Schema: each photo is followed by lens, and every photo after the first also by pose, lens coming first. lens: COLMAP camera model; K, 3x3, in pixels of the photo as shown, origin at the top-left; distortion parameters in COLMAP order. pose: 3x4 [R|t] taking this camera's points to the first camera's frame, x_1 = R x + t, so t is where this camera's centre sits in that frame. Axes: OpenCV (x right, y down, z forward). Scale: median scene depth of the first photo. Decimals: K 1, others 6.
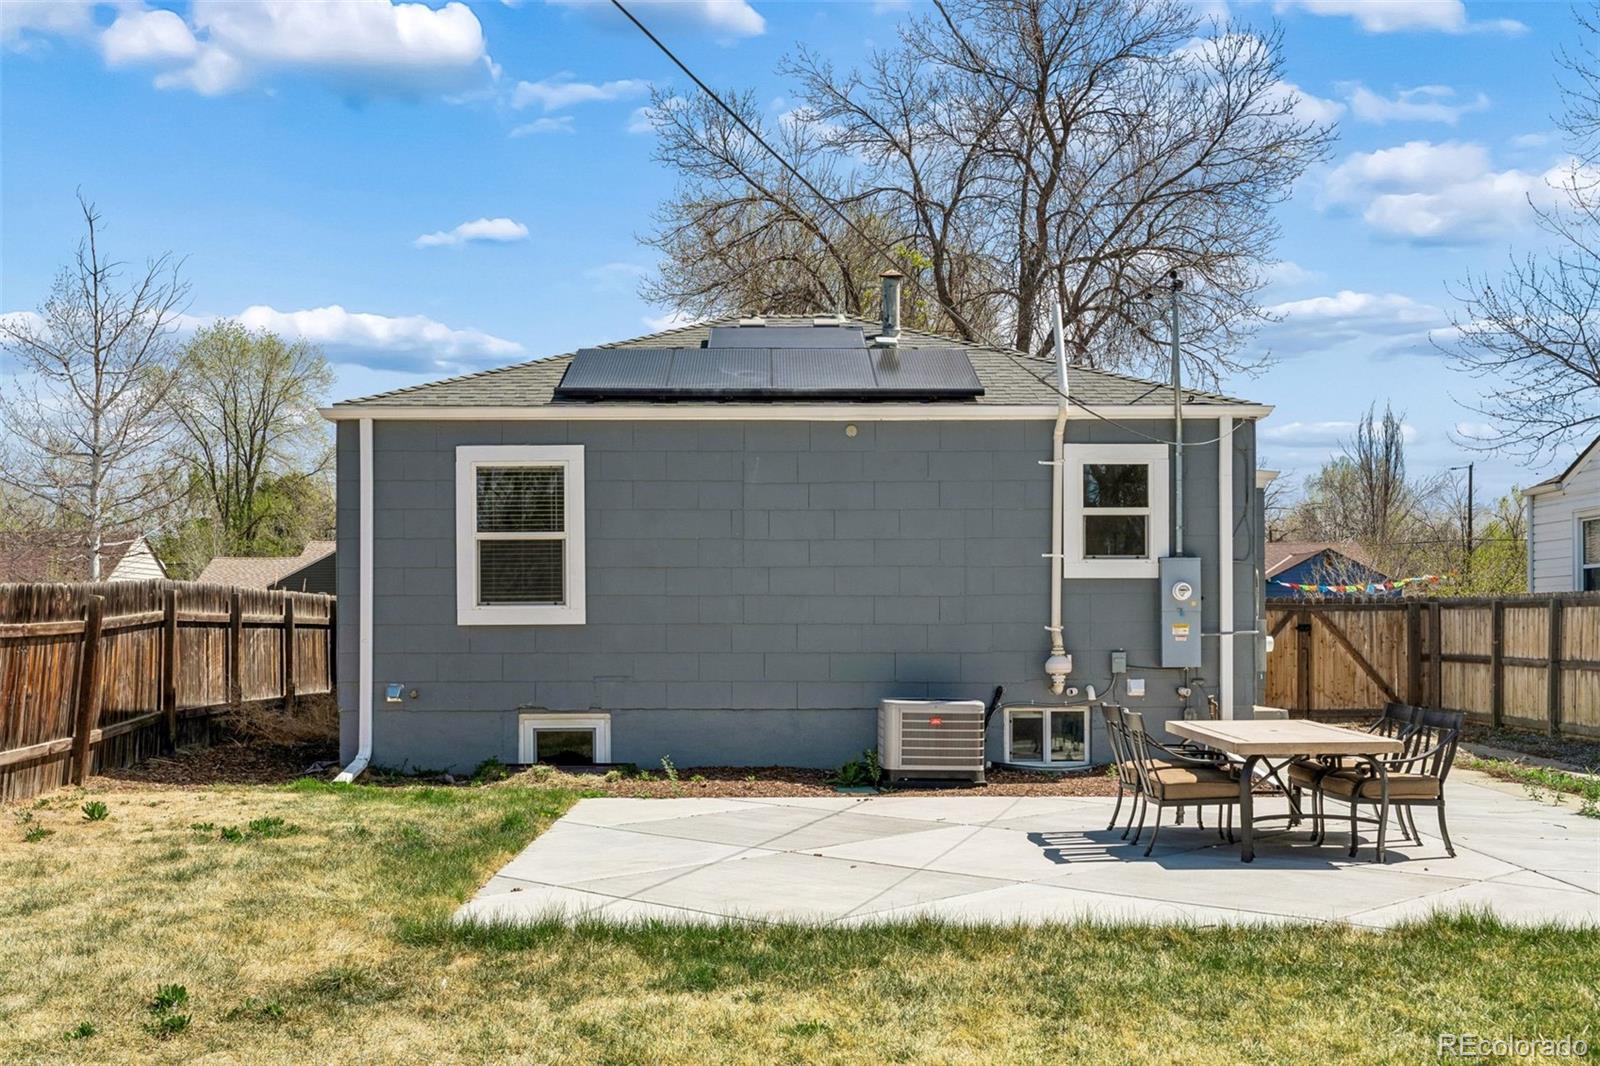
lens RADIAL K [[1673.7, 0, 800.7], [0, 1673.7, 616.3], [0, 0, 1]] dist [-0.008938, -0.009877]
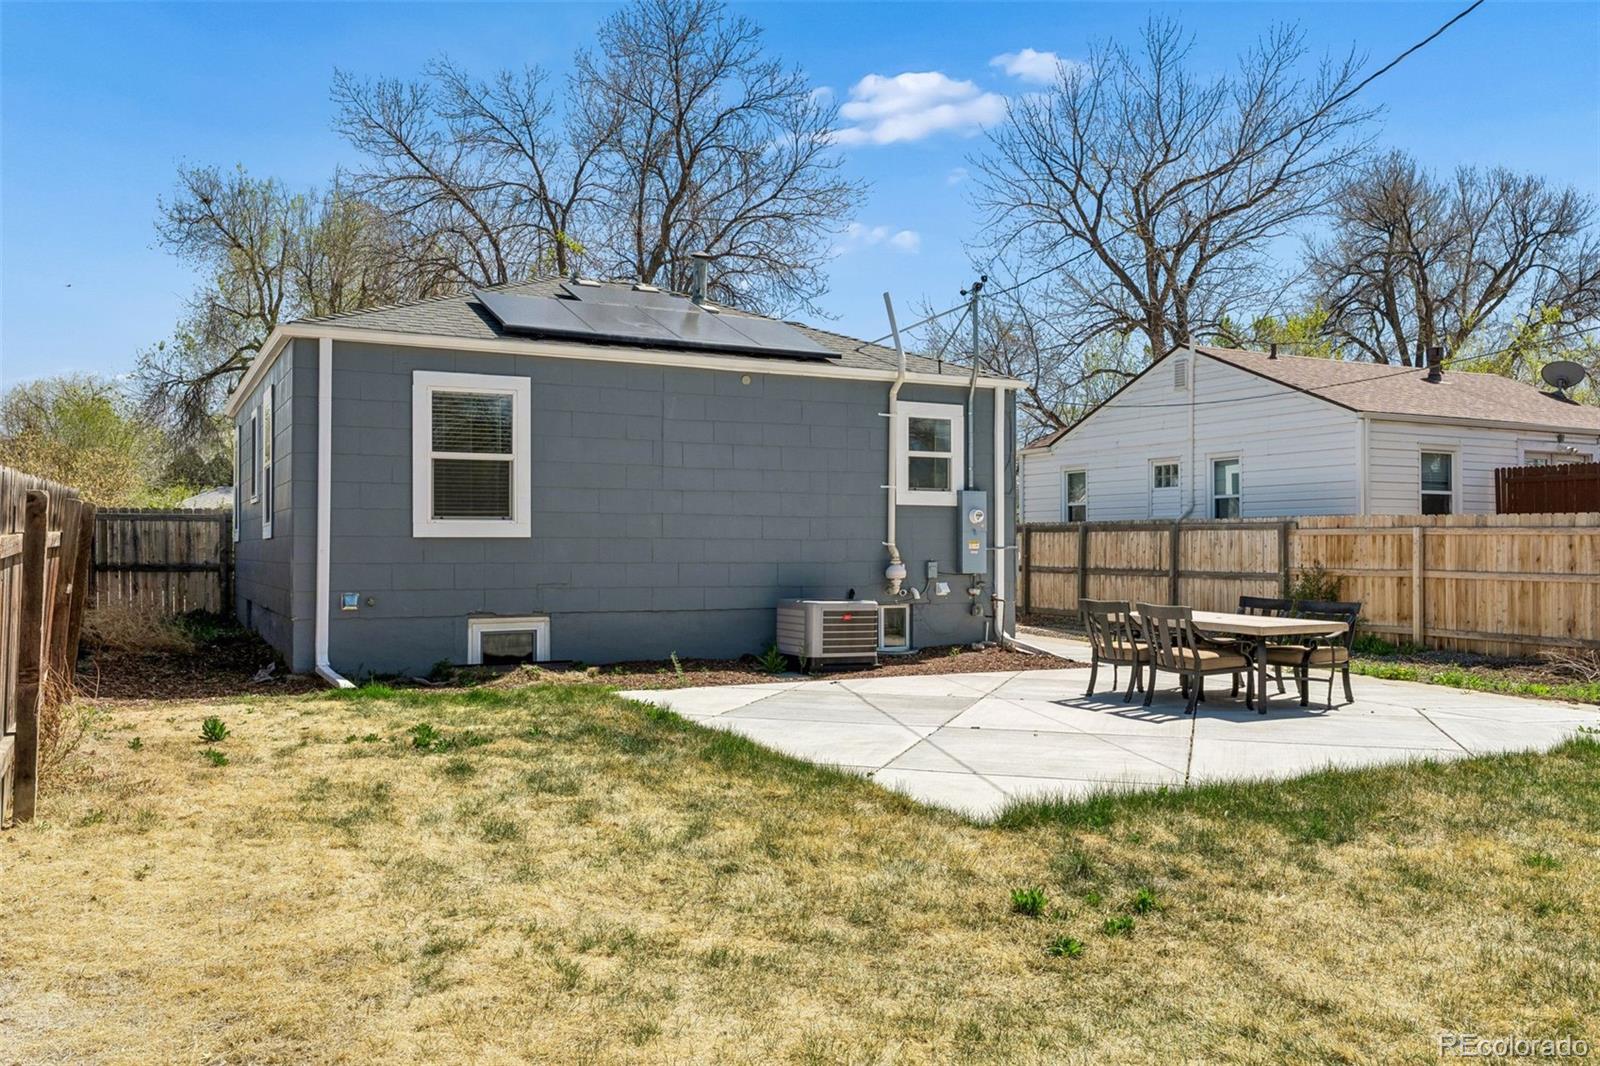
lens RADIAL K [[1265.4, 0, 800.0], [0, 1265.4, 533.0], [0, 0, 1]] dist [0.000531, 0.056377]
pose [[0.893554, 0.009868, 0.448846, -0.347280], [-0.008291, 0.999951, -0.005479, 0.005019], [-0.448878, 0.001175, 0.893592, 0.160656]]
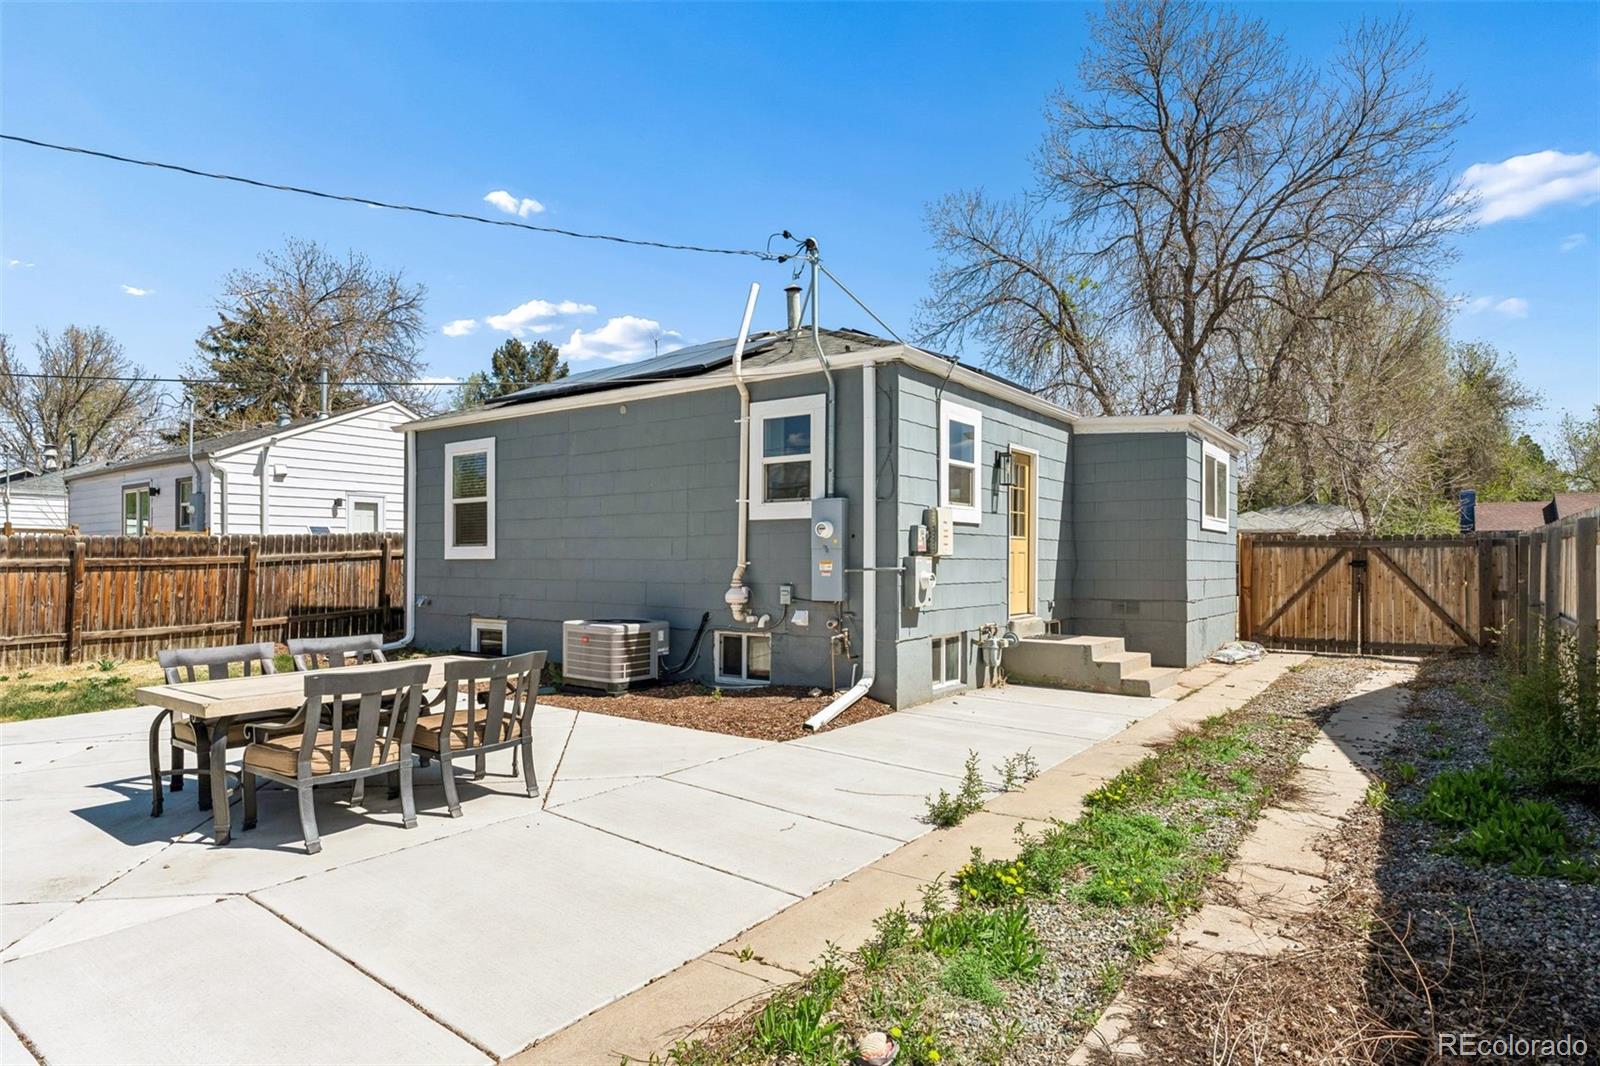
lens RADIAL K [[895.6, 0, 800.0], [0, 895.6, 533.0], [0, 0, 1]] dist [-0.018254, 0.000146]
pose [[0.805145, -0.014095, -0.592910, 0.549562], [0.000548, 0.999735, -0.023021, 0.000305], [0.593077, 0.018210, 0.804940, 0.527188]]
